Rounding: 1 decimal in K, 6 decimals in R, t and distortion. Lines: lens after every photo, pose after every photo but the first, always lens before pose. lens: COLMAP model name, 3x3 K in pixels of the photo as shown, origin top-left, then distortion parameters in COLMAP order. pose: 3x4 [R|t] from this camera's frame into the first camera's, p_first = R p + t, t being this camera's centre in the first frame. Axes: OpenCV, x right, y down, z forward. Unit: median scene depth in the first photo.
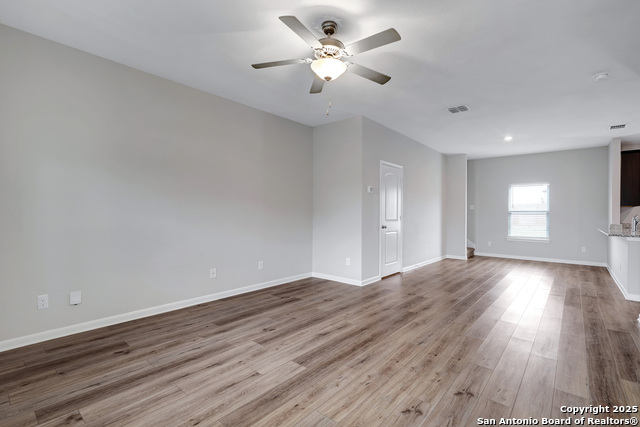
lens RADIAL K [[298.7, 0, 324.4], [0, 298.7, 209.9], [0, 0, 1]] dist [0.001088, 0.000385]
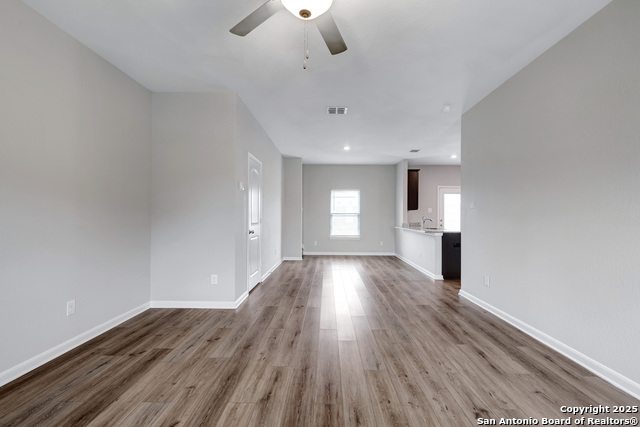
lens RADIAL K [[298.7, 0, 325.0], [0, 298.7, 212.3], [0, 0, 1]] dist [0.001088, 0.000385]
pose [[0.770754, 0.002992, 0.637126, -0.156130], [-0.004100, 0.999992, 0.000265, 0.000038], [-0.637120, -0.002817, 0.770759, 0.191832]]
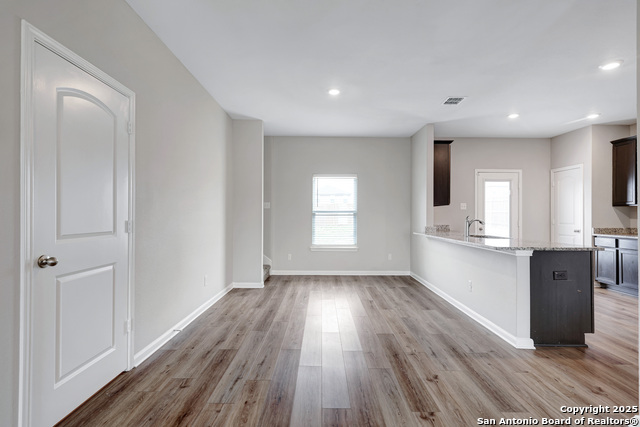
lens RADIAL K [[307.0, 0, 323.2], [0, 307.0, 211.9], [0, 0, 1]] dist [-0.015921, -0.000663]
pose [[0.763146, 0.002033, 0.646223, 0.189974], [-0.003932, 0.999991, 0.001497, 0.006204], [-0.646214, -0.003683, 0.763147, 0.530458]]
